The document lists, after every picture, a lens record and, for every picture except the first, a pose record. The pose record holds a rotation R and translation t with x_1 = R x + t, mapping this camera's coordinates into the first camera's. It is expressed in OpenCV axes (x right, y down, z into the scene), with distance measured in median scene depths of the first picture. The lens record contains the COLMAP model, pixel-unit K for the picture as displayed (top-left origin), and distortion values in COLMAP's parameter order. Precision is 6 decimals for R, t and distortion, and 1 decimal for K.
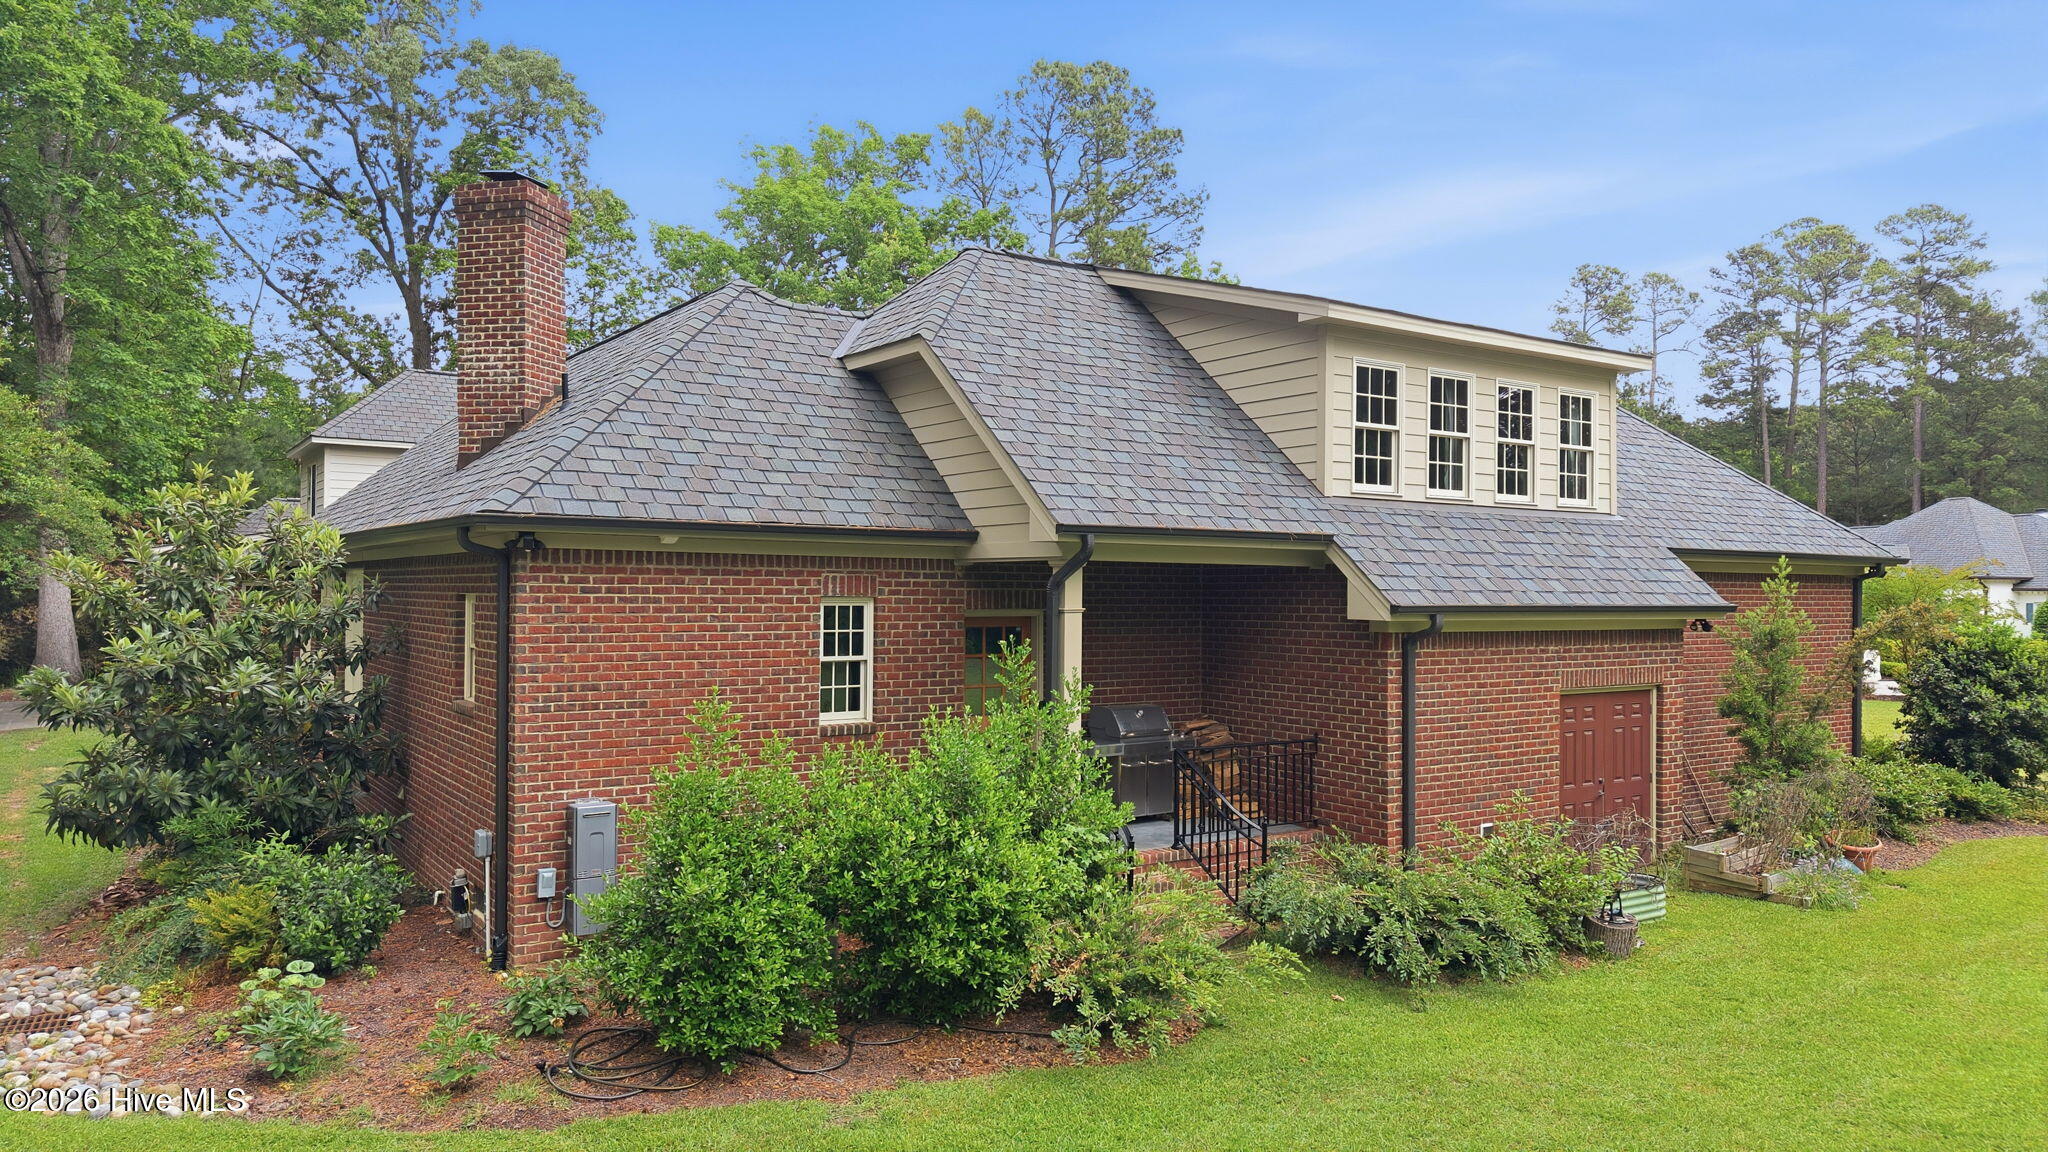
lens RADIAL K [[1388.1, 0, 1027.0], [0, 1388.1, 566.5], [0, 0, 1]] dist [0.022494, -0.019423]
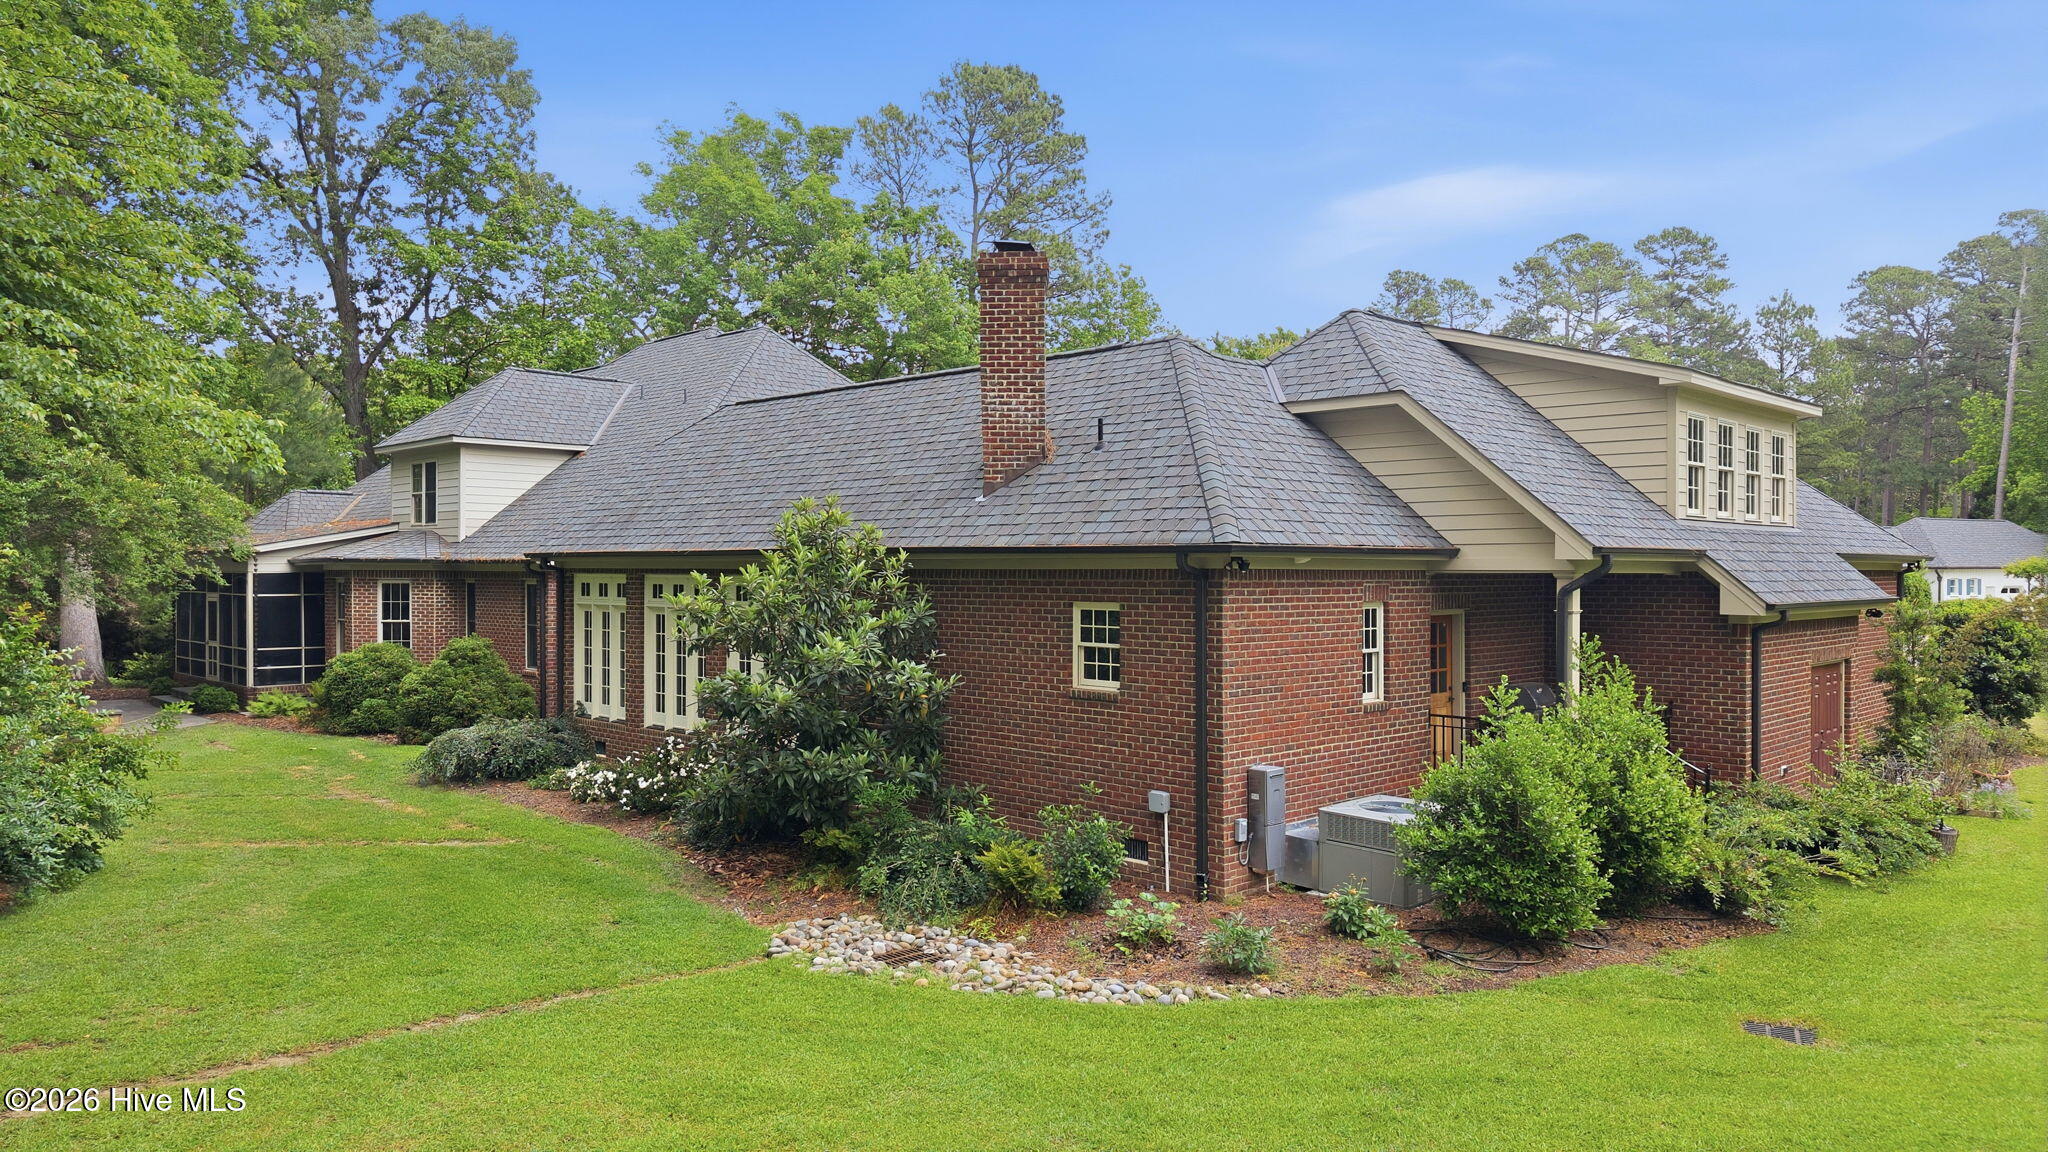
lens RADIAL K [[1388.1, 0, 1025.4], [0, 1388.1, 577.6], [0, 0, 1]] dist [0.022494, -0.019423]
pose [[0.982816, -0.007442, 0.184440, -0.459407], [0.002899, 0.999686, 0.024887, -0.022255], [-0.184567, -0.023925, 0.982529, -0.125303]]
